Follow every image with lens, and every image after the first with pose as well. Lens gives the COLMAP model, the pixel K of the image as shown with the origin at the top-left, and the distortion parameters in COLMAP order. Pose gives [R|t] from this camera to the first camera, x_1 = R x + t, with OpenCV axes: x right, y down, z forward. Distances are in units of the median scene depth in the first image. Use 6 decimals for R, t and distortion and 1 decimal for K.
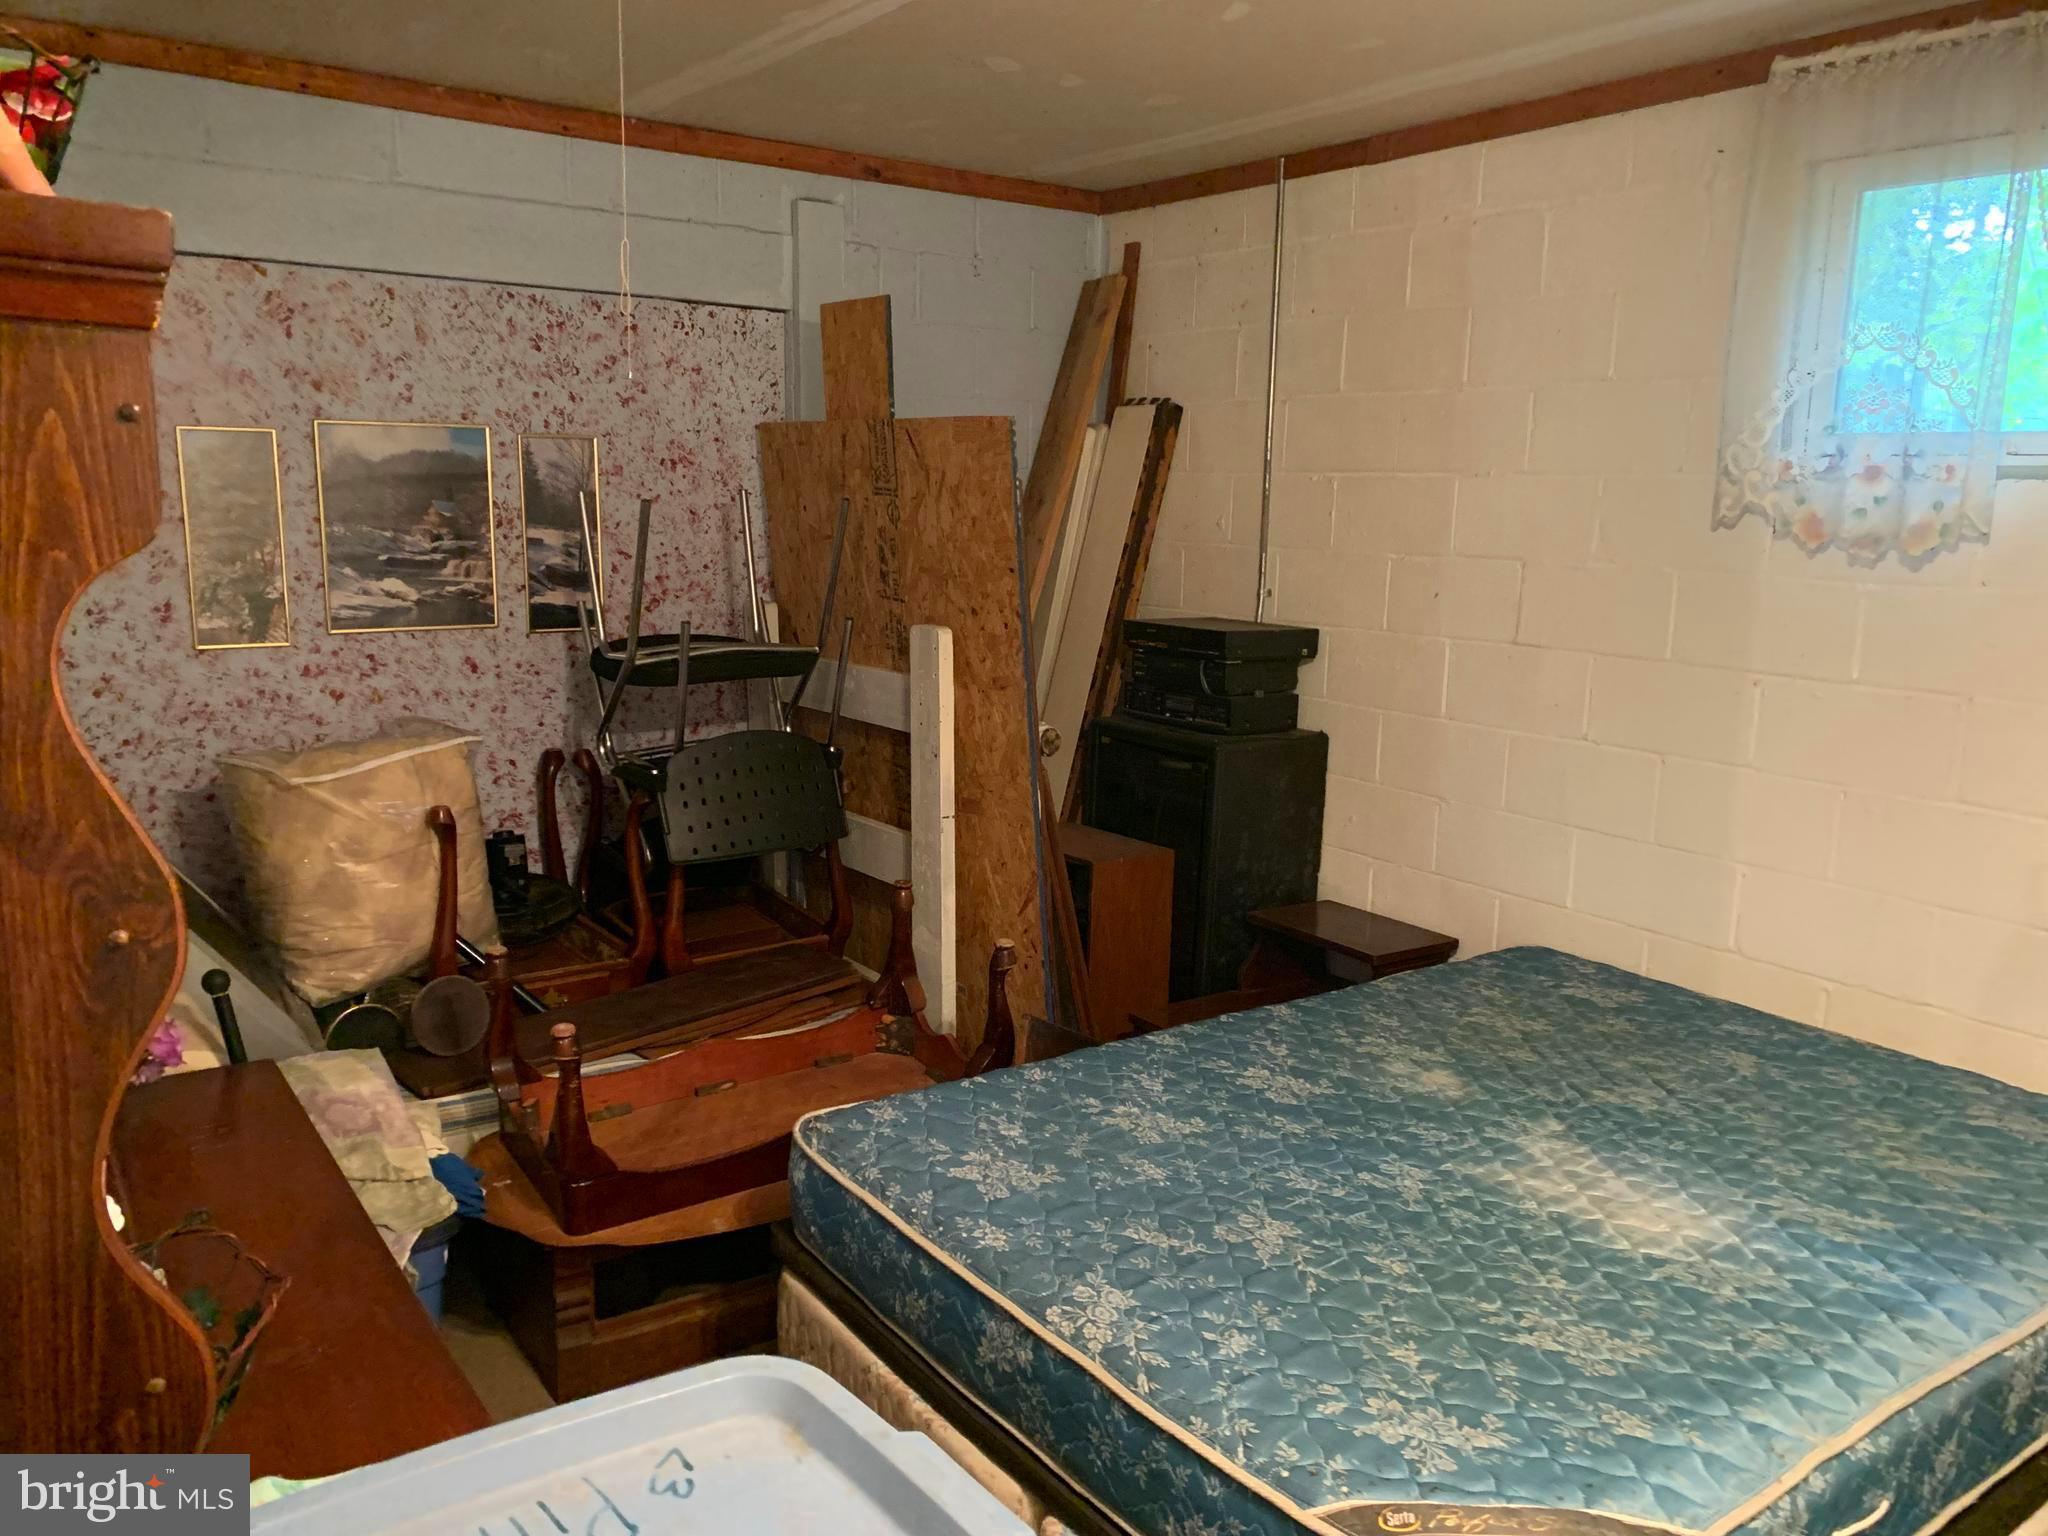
lens RADIAL K [[1545.2, 0, 1040.0], [0, 1545.2, 774.4], [0, 0, 1]] dist [0.032090, -0.044027]
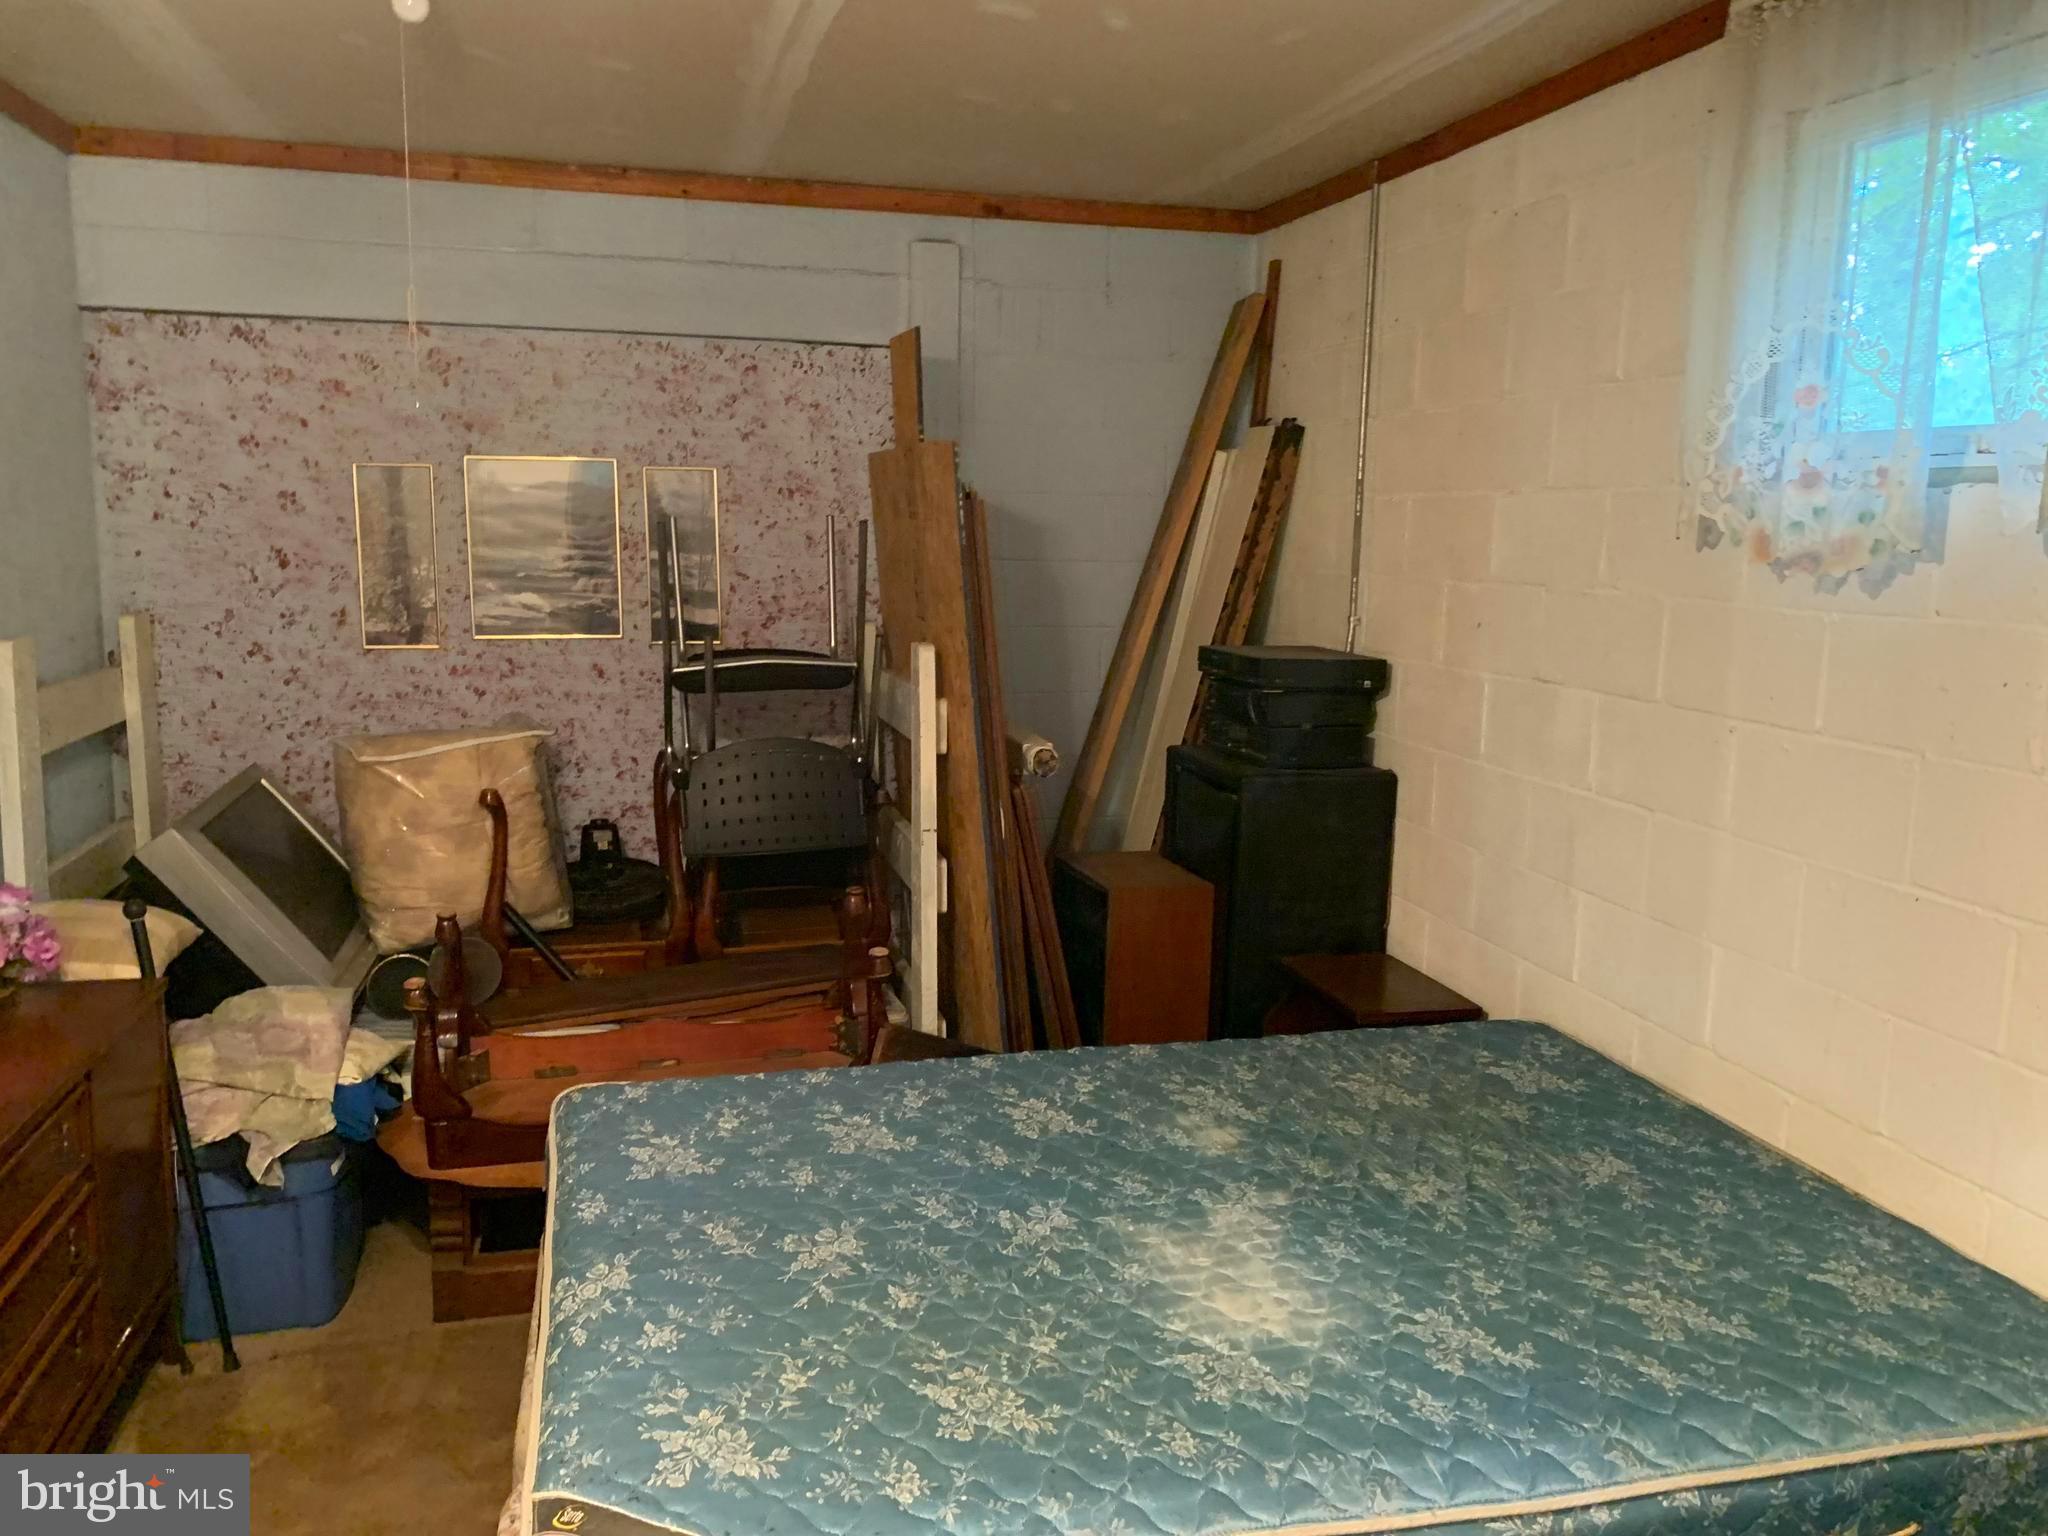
lens RADIAL K [[1545.2, 0, 1032.9], [0, 1545.2, 767.2], [0, 0, 1]] dist [0.032090, -0.044027]
pose [[0.932816, 0.051632, -0.356634, 0.377183], [-0.062314, 0.997885, -0.018521, 0.000513], [0.354924, 0.039500, 0.934060, 0.071183]]
